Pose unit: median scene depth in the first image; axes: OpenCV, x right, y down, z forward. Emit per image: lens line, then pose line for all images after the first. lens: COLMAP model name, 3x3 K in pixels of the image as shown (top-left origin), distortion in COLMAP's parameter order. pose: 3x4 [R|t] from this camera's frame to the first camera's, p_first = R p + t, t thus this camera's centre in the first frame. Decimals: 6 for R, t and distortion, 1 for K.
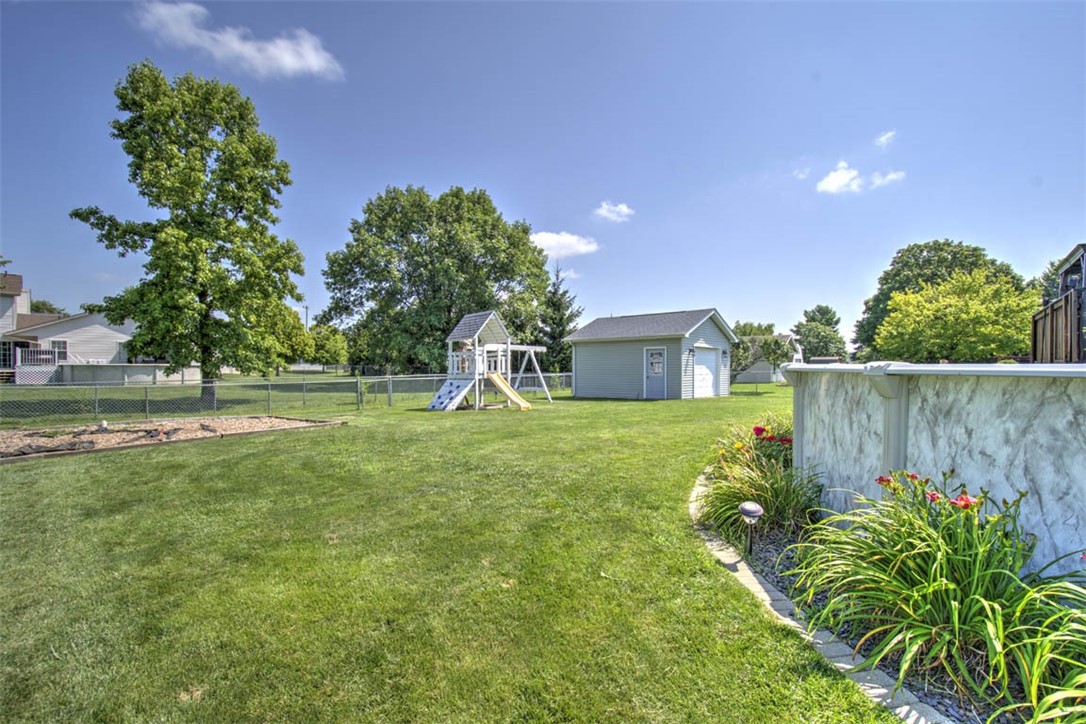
lens RADIAL K [[467.7, 0, 542.3], [0, 467.7, 367.0], [0, 0, 1]] dist [0.001721, -0.000609]
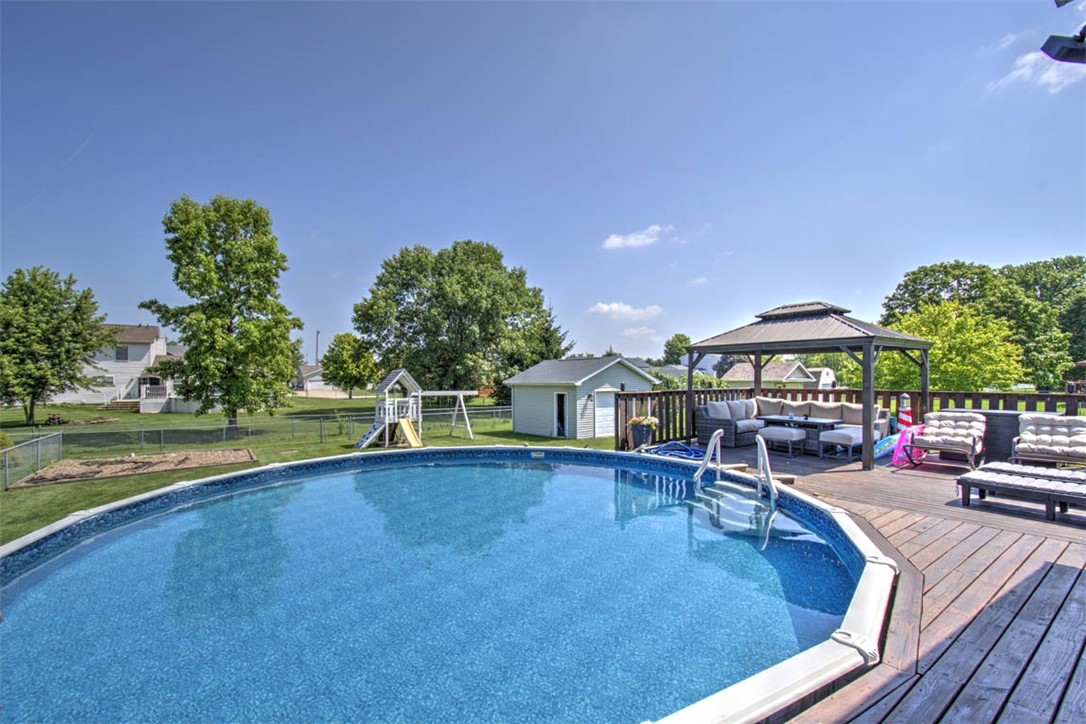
lens RADIAL K [[467.7, 0, 547.4], [0, 467.7, 367.4], [0, 0, 1]] dist [0.001721, -0.000609]
pose [[0.979339, -0.011976, -0.201870, 0.468227], [0.007246, 0.999682, -0.024155, -0.079448], [0.202095, 0.022193, 0.979114, -0.147014]]
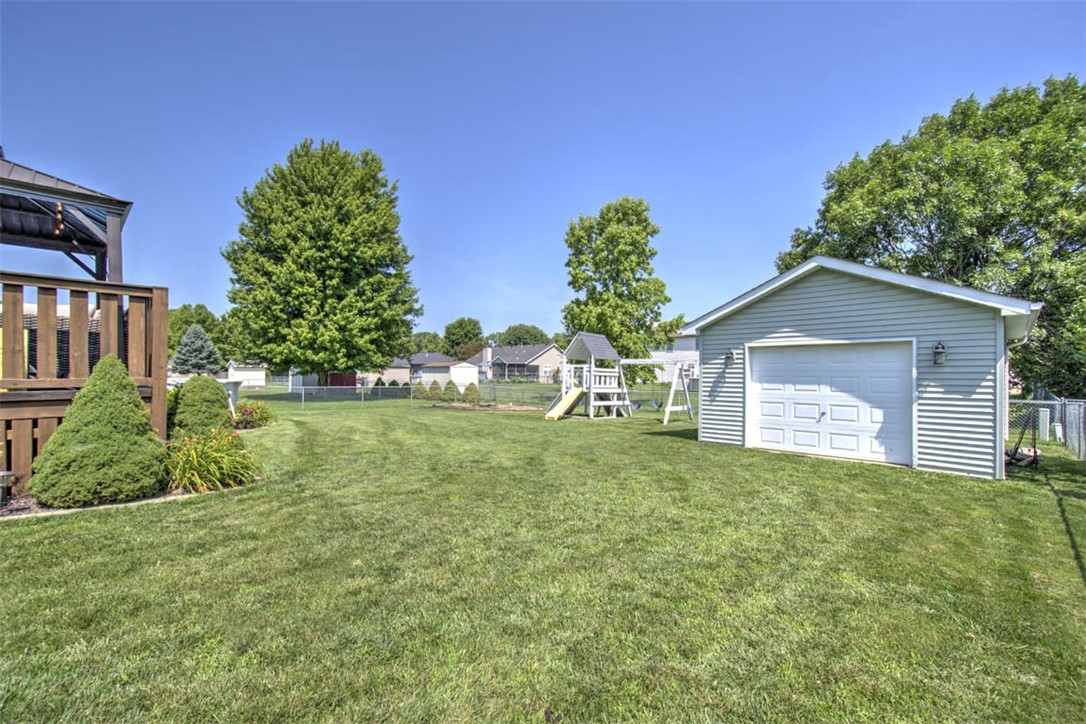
lens RADIAL K [[467.7, 0, 544.1], [0, 467.7, 368.6], [0, 0, 1]] dist [0.001721, -0.000609]
pose [[-0.034355, -0.017123, -0.999263, 0.923208], [-0.005317, 0.999842, -0.016950, -0.008781], [0.999396, 0.004731, -0.034441, 0.853456]]
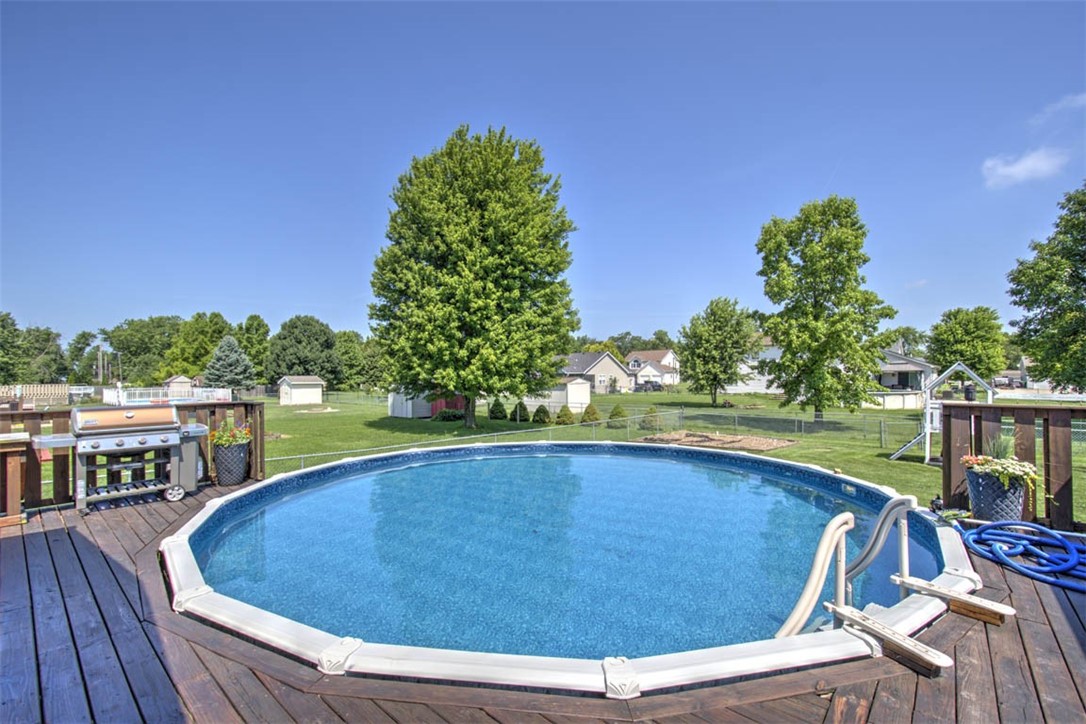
lens RADIAL K [[467.7, 0, 542.5], [0, 467.7, 370.7], [0, 0, 1]] dist [0.001721, -0.000609]
pose [[0.019032, -0.017521, -0.999665, 0.711806], [0.009115, 0.999808, -0.017350, -0.079650], [0.999777, -0.008782, 0.019188, 0.142972]]
